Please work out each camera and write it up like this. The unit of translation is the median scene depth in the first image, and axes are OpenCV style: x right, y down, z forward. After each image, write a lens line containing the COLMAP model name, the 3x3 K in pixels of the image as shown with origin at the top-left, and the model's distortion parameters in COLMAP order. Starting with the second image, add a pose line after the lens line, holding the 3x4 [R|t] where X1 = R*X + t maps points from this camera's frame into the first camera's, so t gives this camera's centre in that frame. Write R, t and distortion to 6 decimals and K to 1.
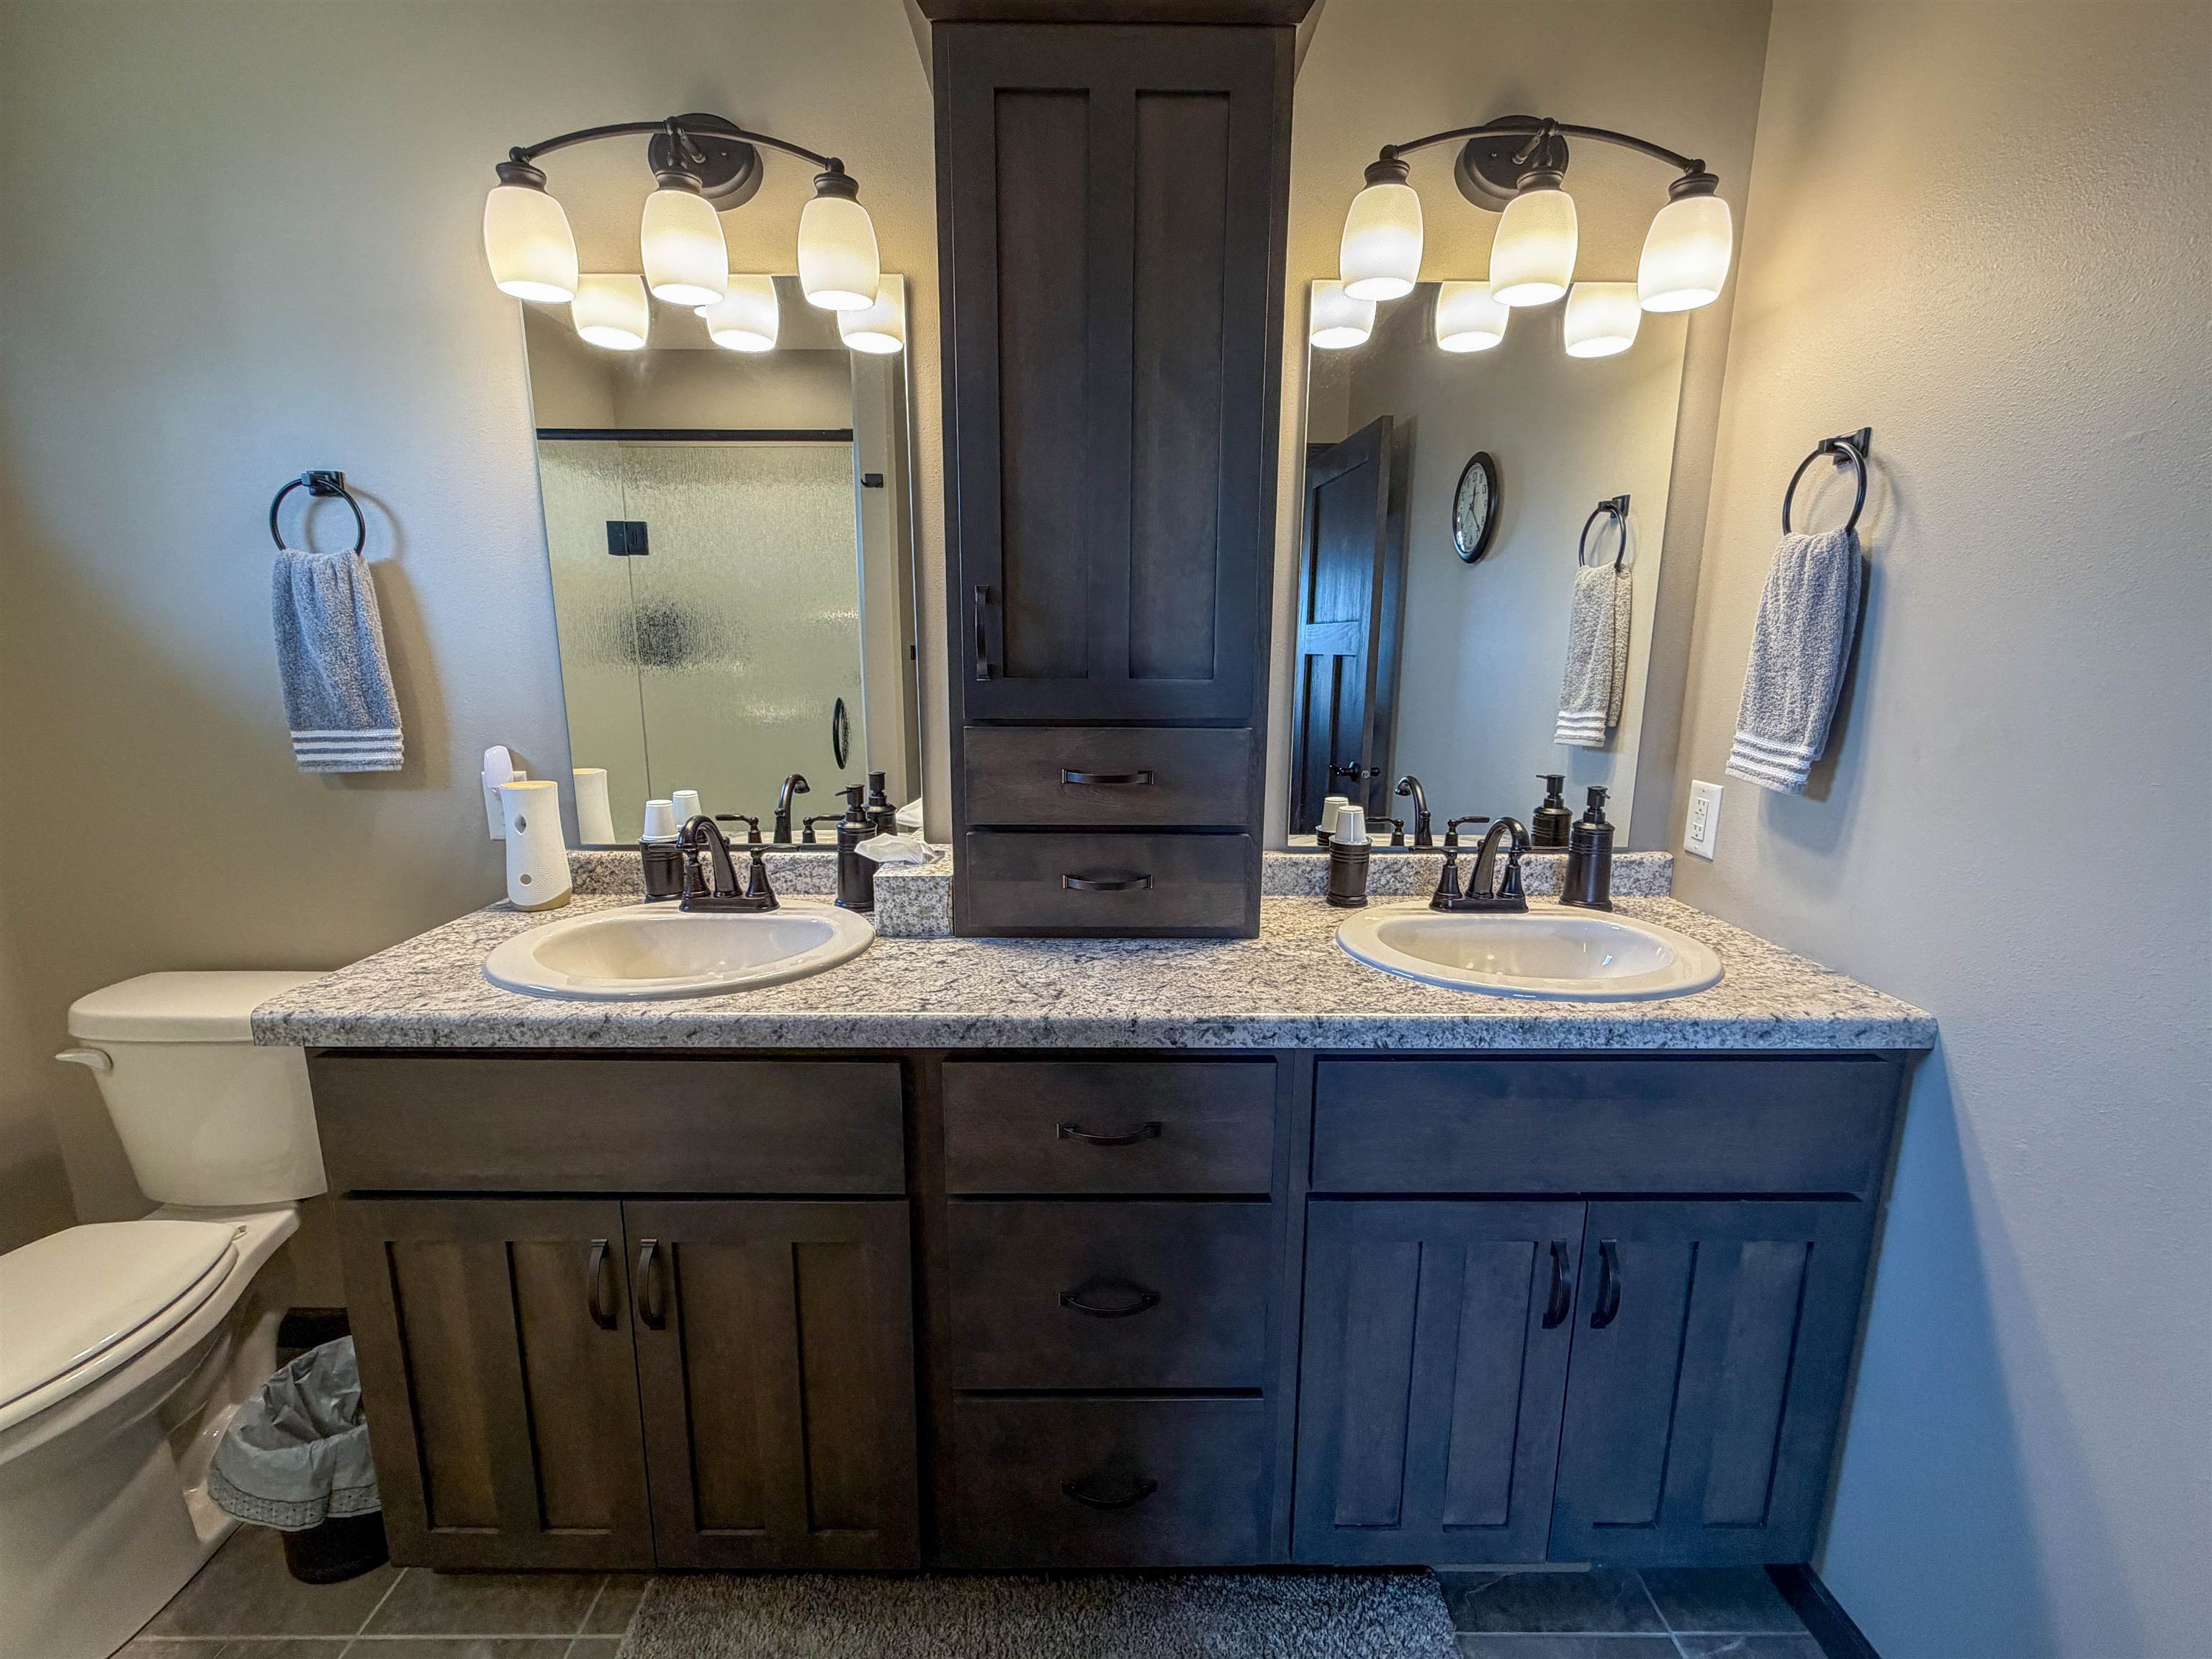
lens RADIAL K [[943.6, 0, 1103.4], [0, 943.6, 826.2], [0, 0, 1]] dist [0.000380, -0.000110]
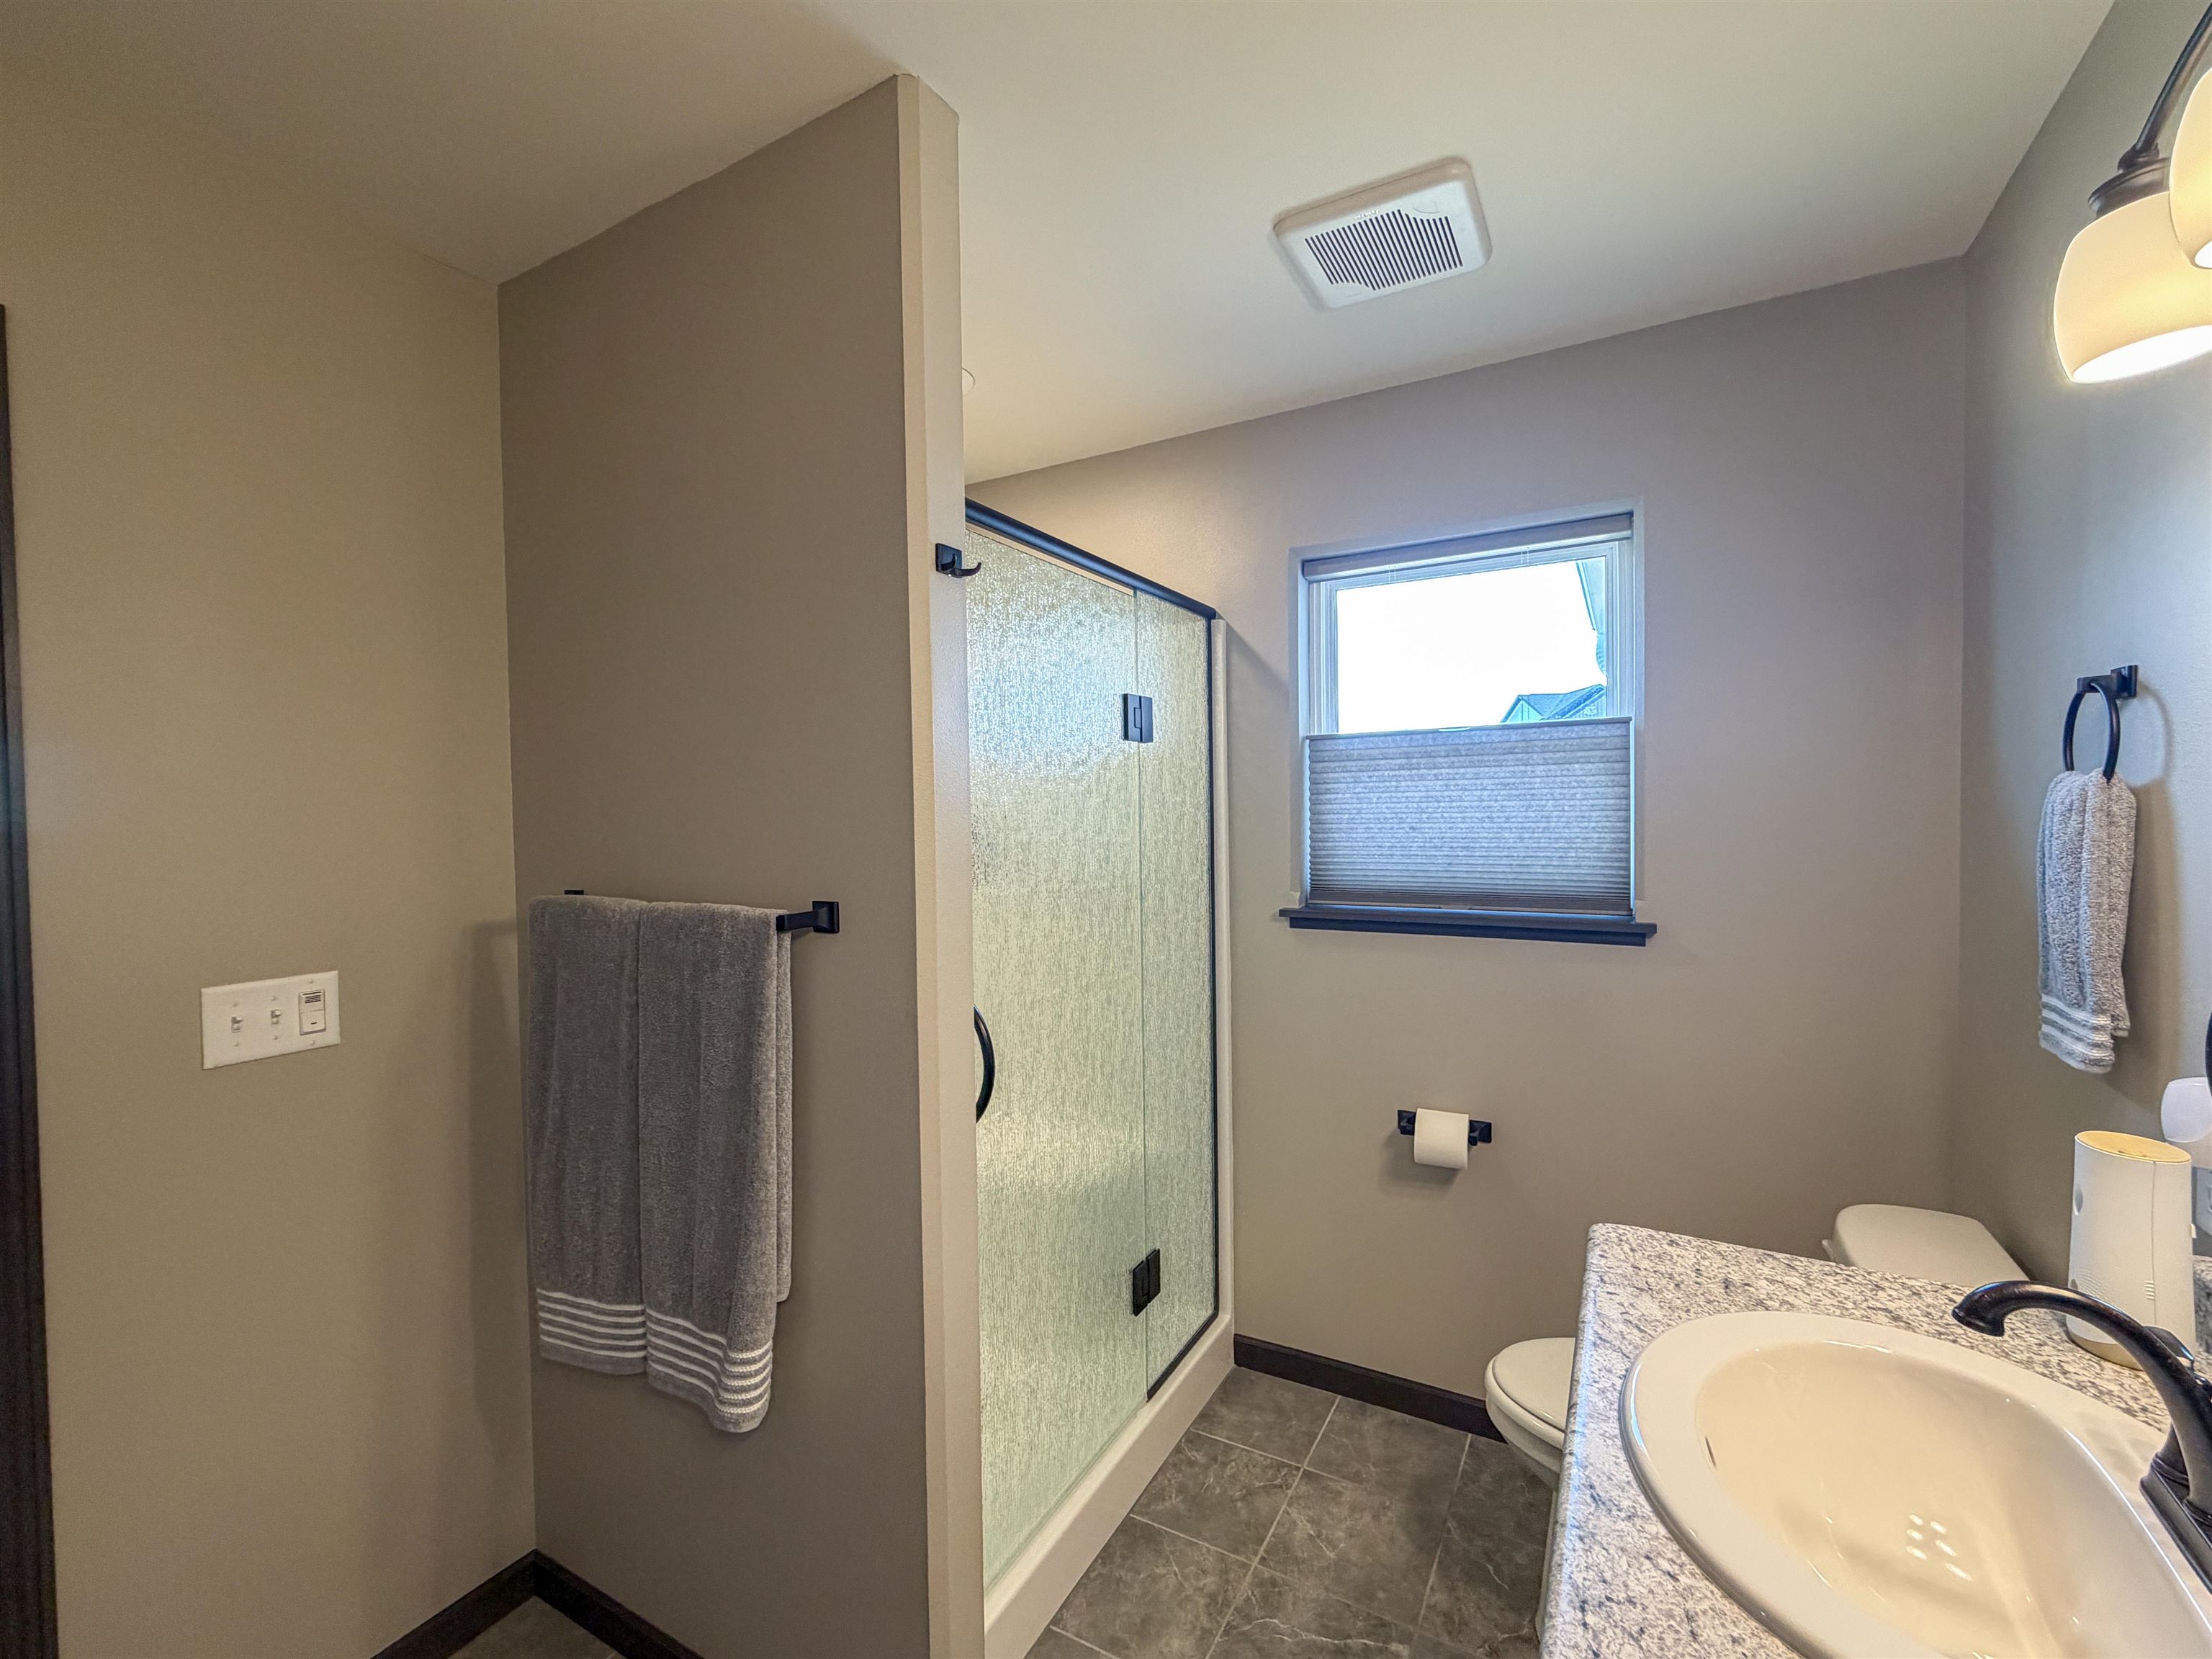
lens RADIAL K [[943.6, 0, 1103.4], [0, 943.6, 826.2], [0, 0, 1]] dist [0.000380, -0.000110]
pose [[-0.503496, 0.020767, -0.863748, 0.266839], [-0.151248, 0.982155, 0.111780, -0.240681], [0.850656, 0.186921, -0.491370, 0.792809]]
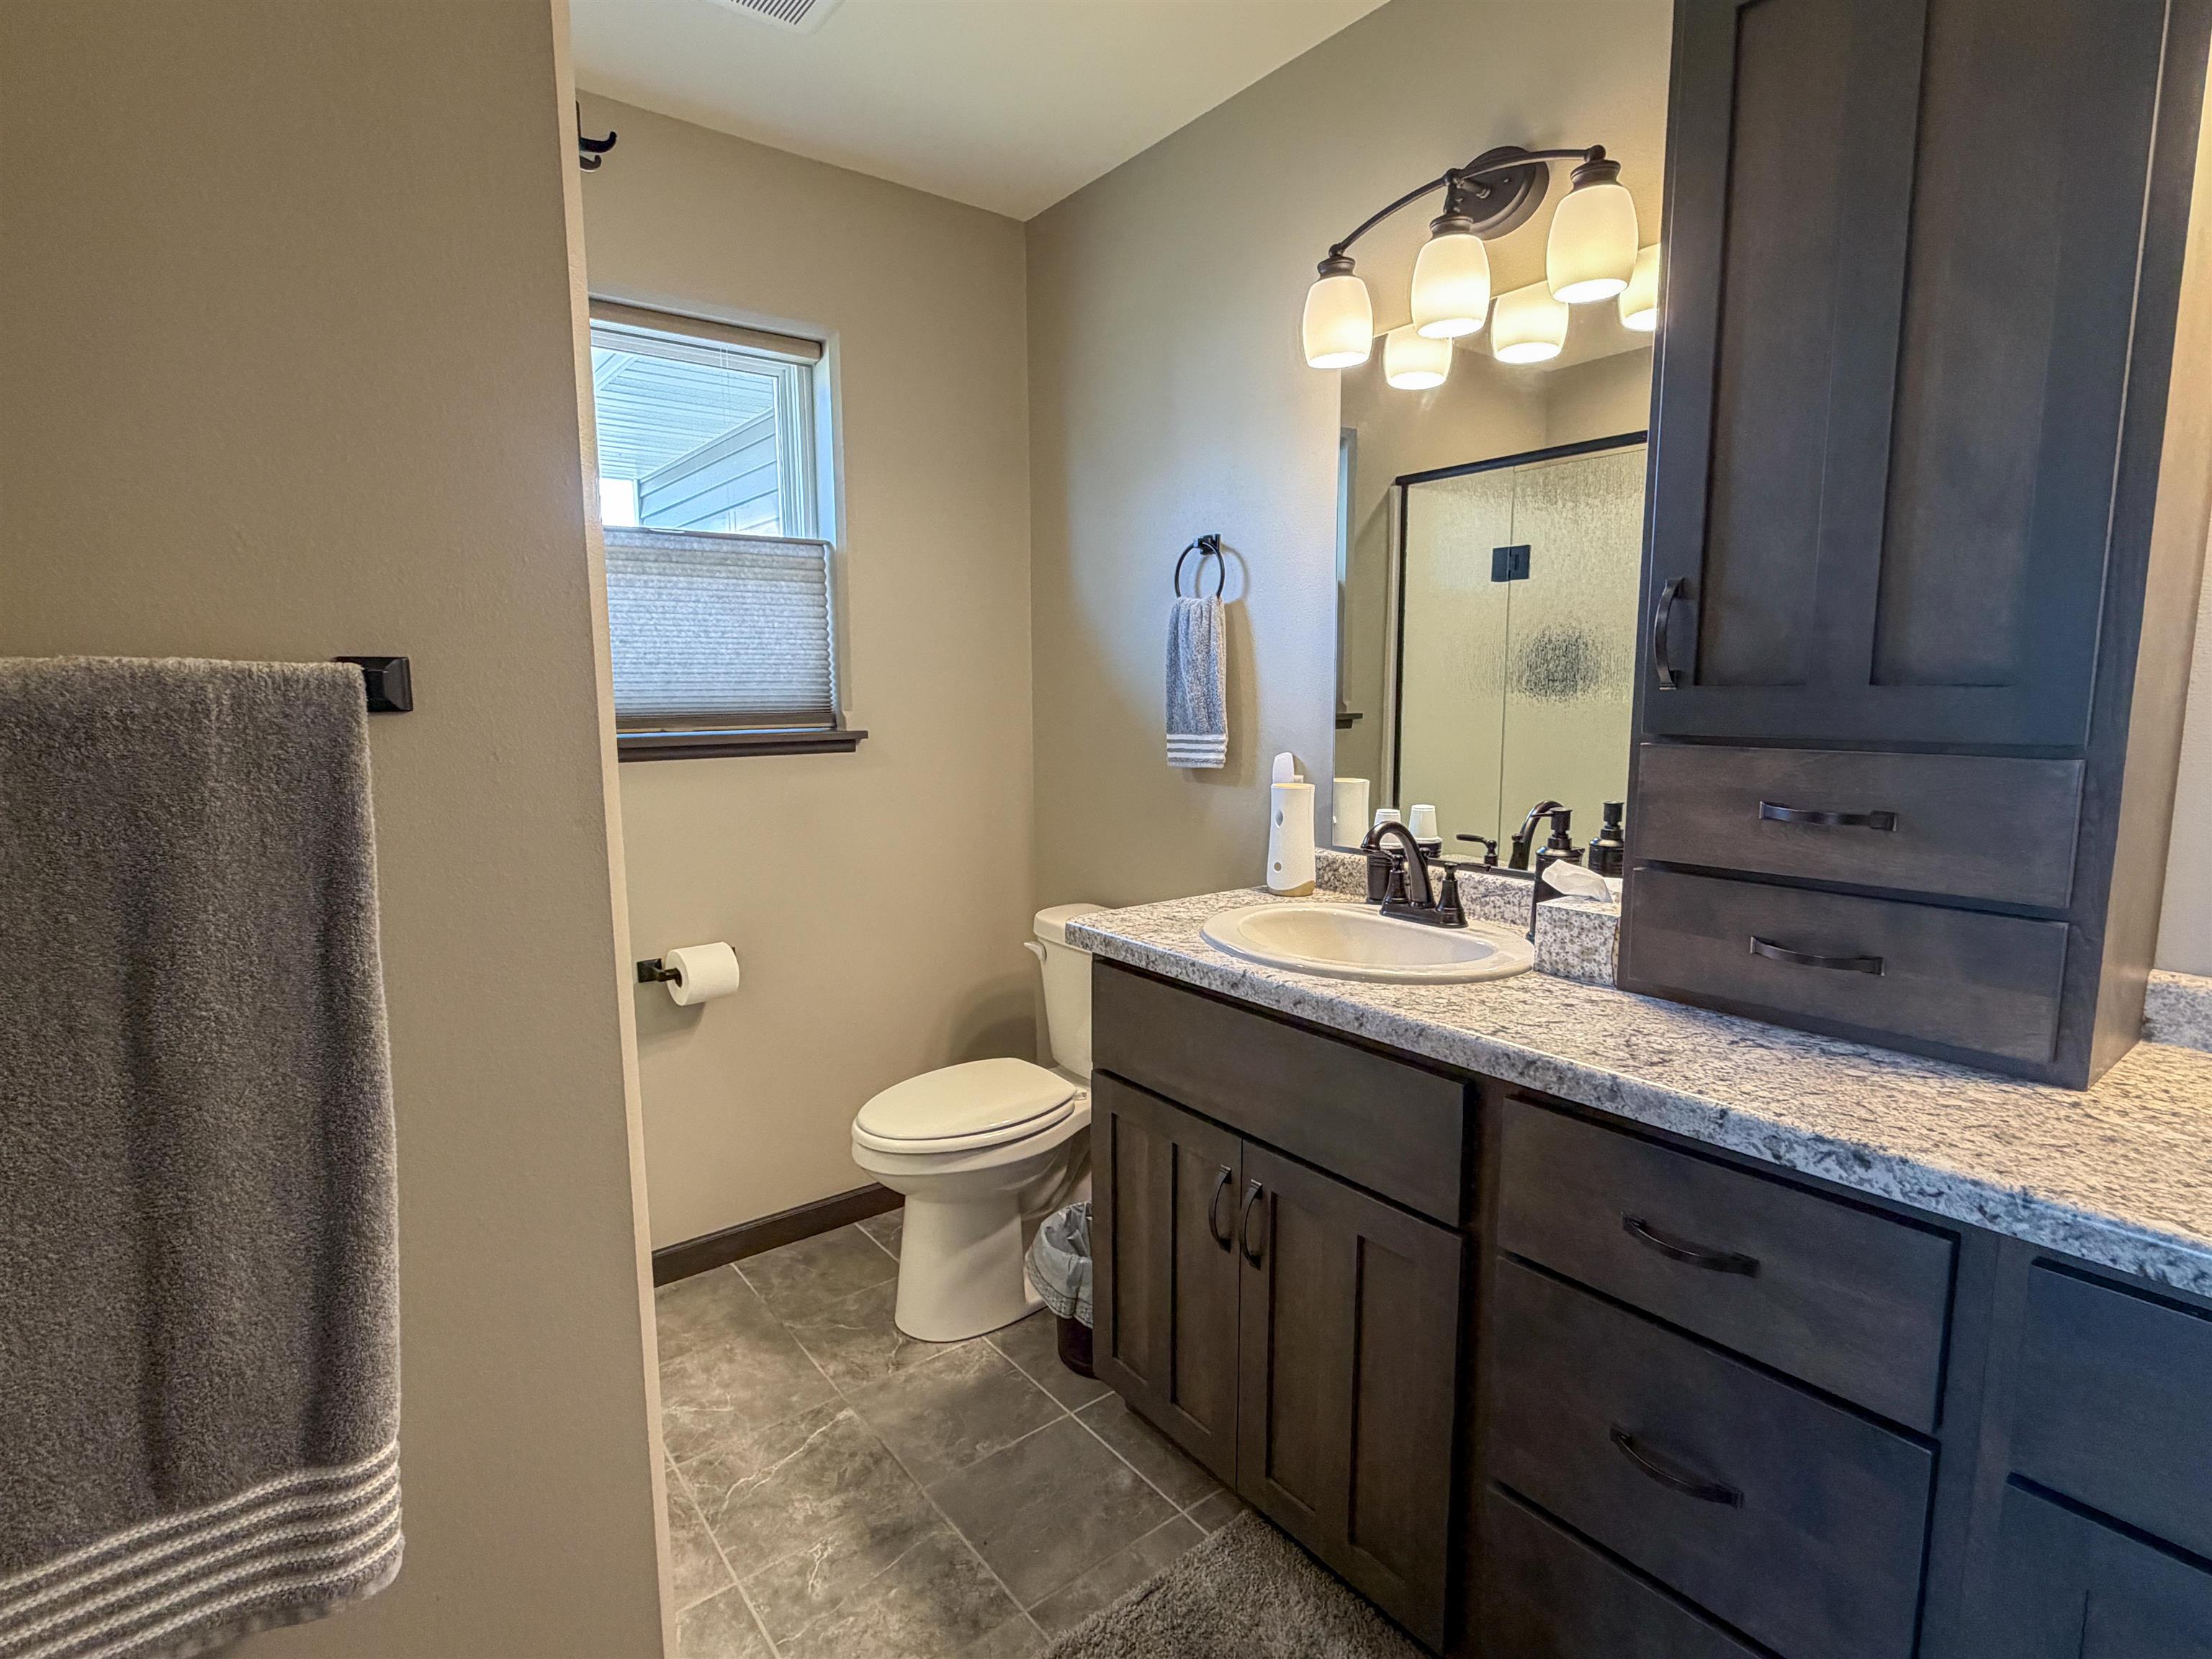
lens RADIAL K [[1096.1, 0, 1098.4], [0, 1096.1, 822.6], [0, 0, 1]] dist [-0.002060, -0.000727]
pose [[0.605450, 0.090247, -0.790750, 0.345511], [-0.141066, 0.989988, 0.004976, 0.030918], [0.783282, 0.108535, 0.612119, 0.008124]]
